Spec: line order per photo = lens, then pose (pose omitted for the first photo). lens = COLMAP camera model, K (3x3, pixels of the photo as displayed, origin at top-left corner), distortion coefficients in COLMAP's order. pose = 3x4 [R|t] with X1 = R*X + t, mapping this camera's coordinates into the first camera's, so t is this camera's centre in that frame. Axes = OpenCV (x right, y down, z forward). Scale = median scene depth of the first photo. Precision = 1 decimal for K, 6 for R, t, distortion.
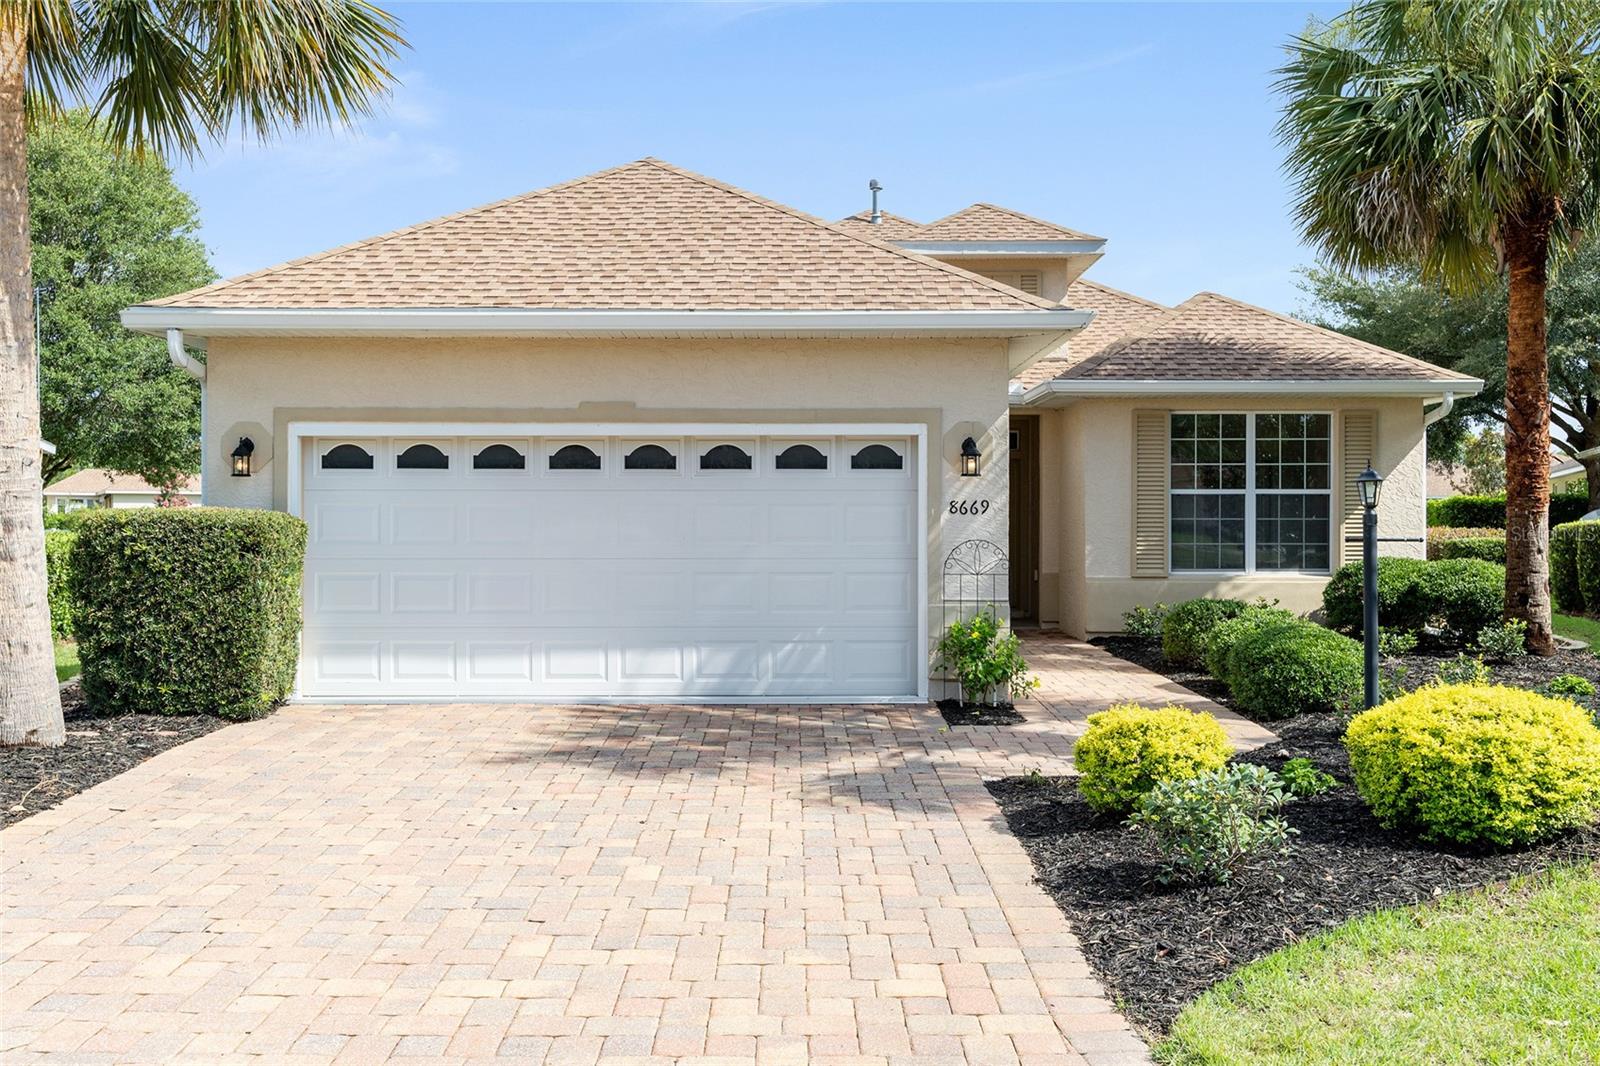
lens RADIAL K [[1408.8, 0, 800.0], [0, 1408.8, 533.0], [0, 0, 1]] dist [0.010605, -0.008585]
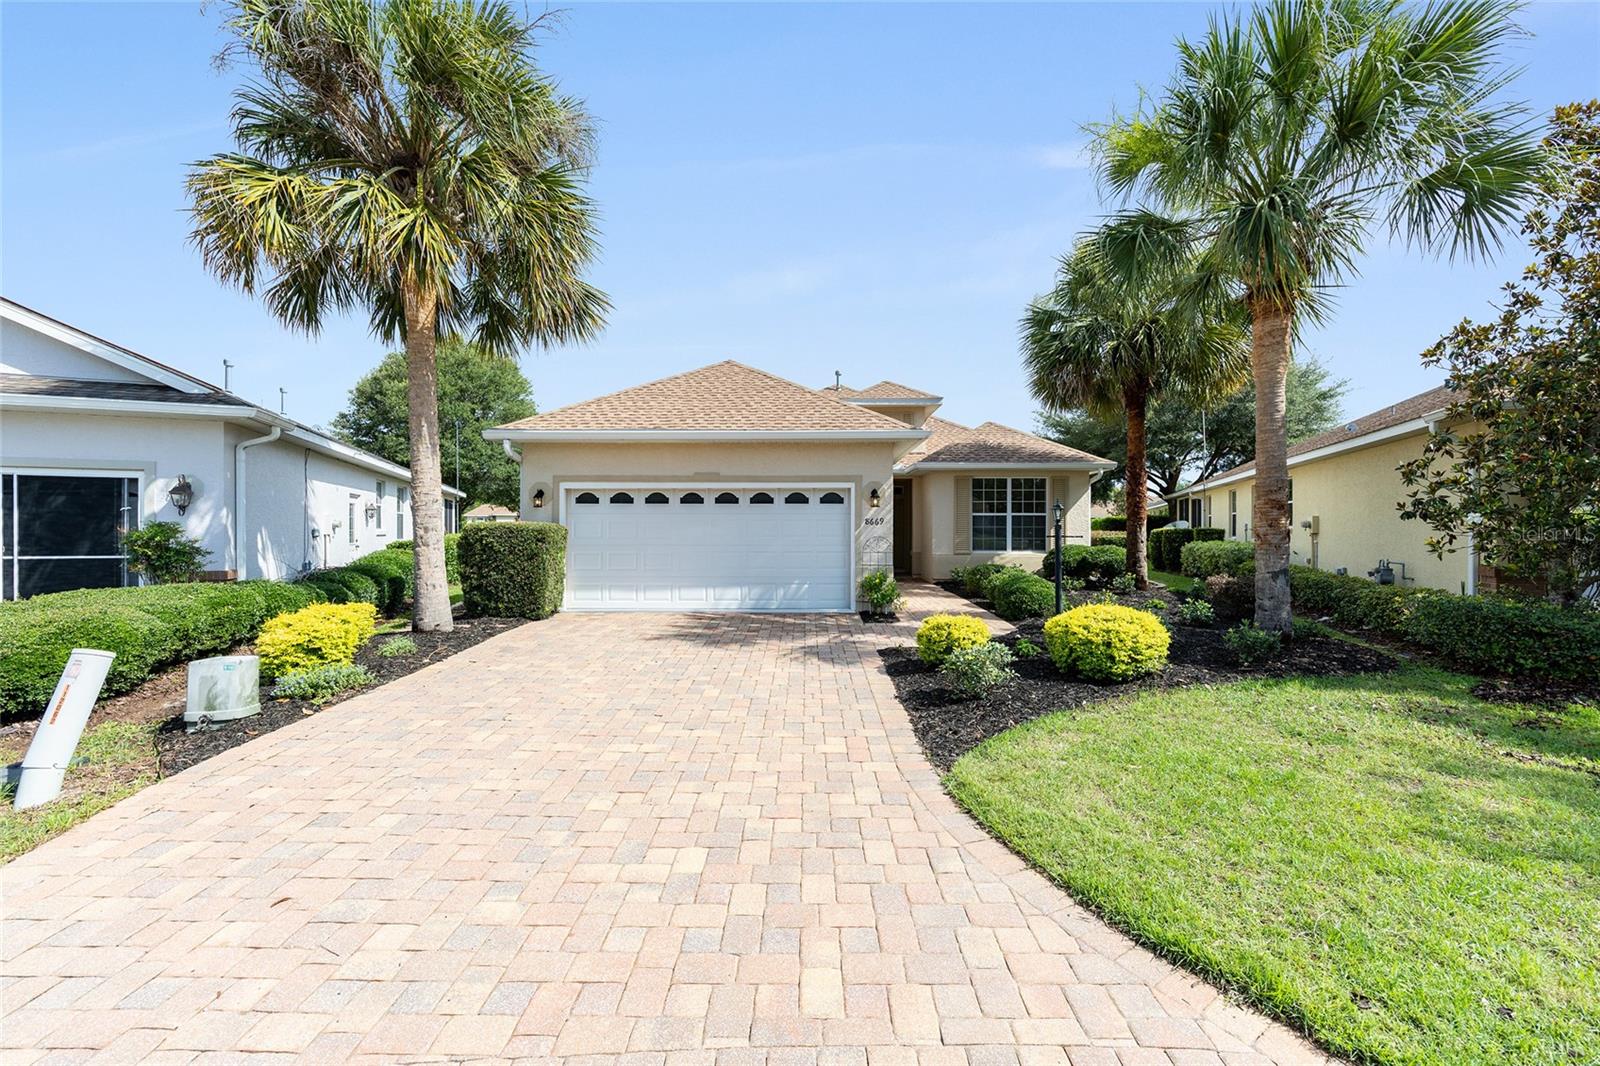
lens RADIAL K [[644.0, 0, 802.3], [0, 644.0, 531.9], [0, 0, 1]] dist [-0.003049, 0.000493]
pose [[0.999926, 0.000124, -0.012135, 0.021715], [-0.000153, 0.999997, -0.002333, 0.000147], [0.012135, 0.002335, 0.999924, 0.015966]]
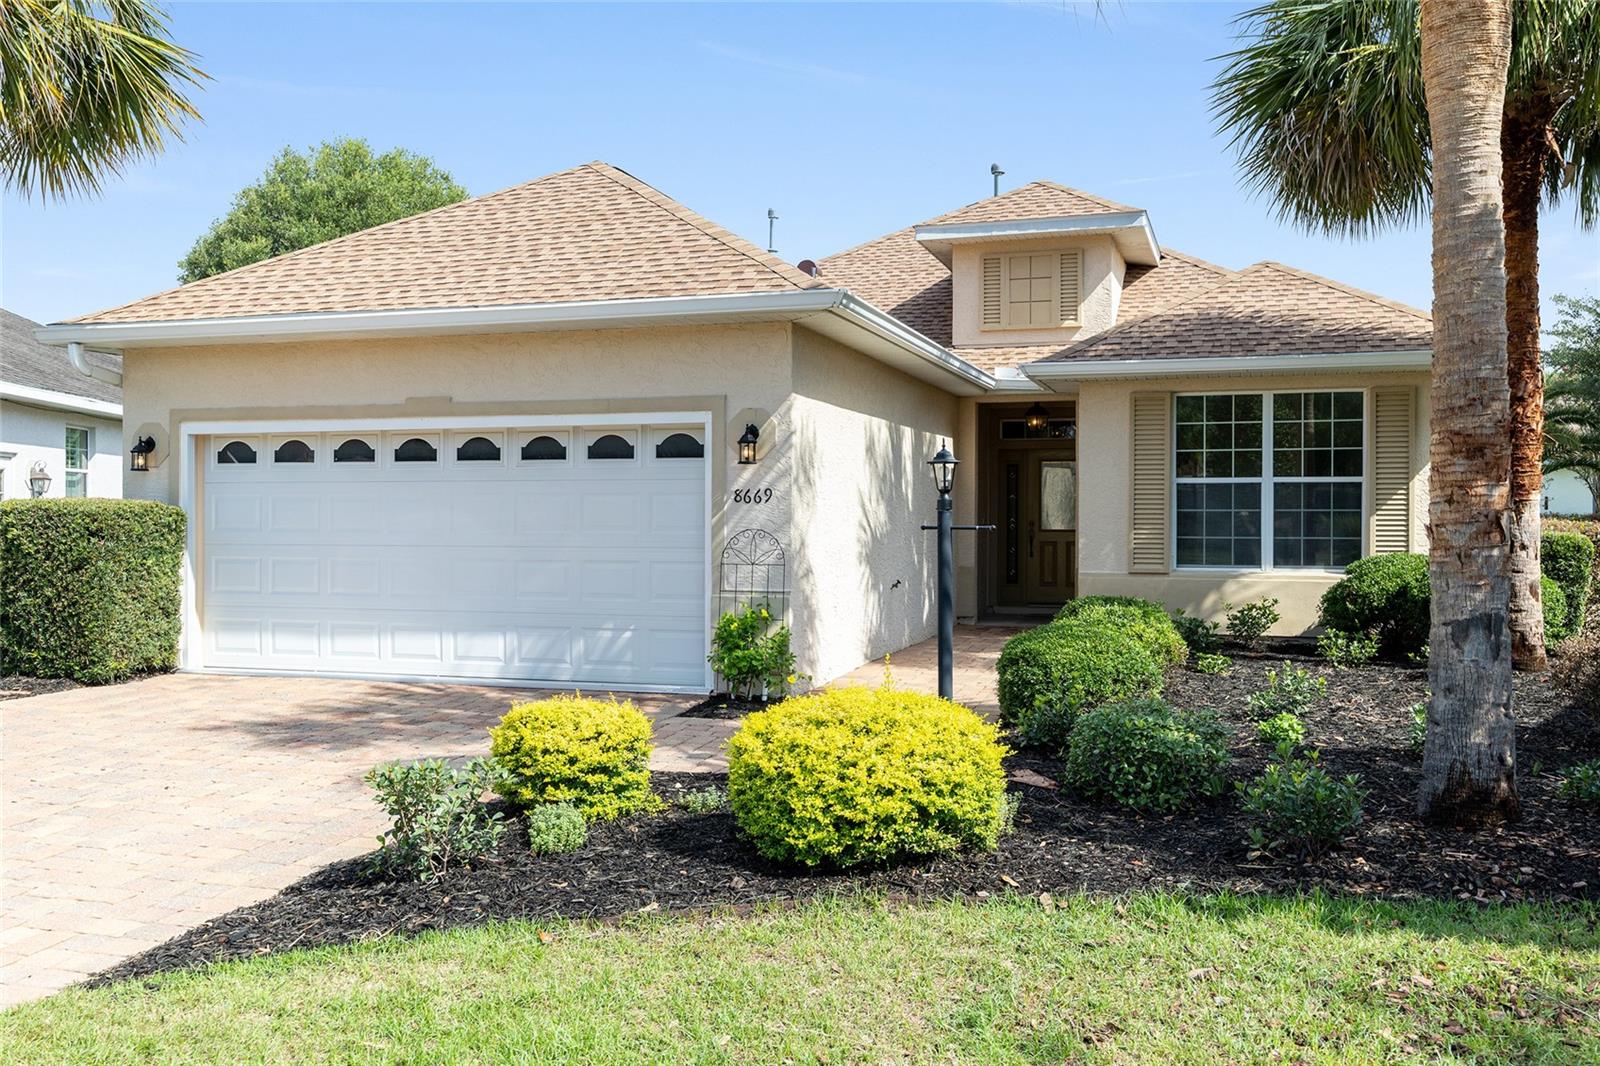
lens RADIAL K [[1383.8, 0, 800.0], [0, 1383.8, 533.0], [0, 0, 1]] dist [0.009406, -0.007981]
pose [[0.953788, 0.004548, -0.300447, 0.440589], [-0.003747, 0.999988, 0.003243, 0.004282], [0.300459, -0.001968, 0.953793, 0.094212]]
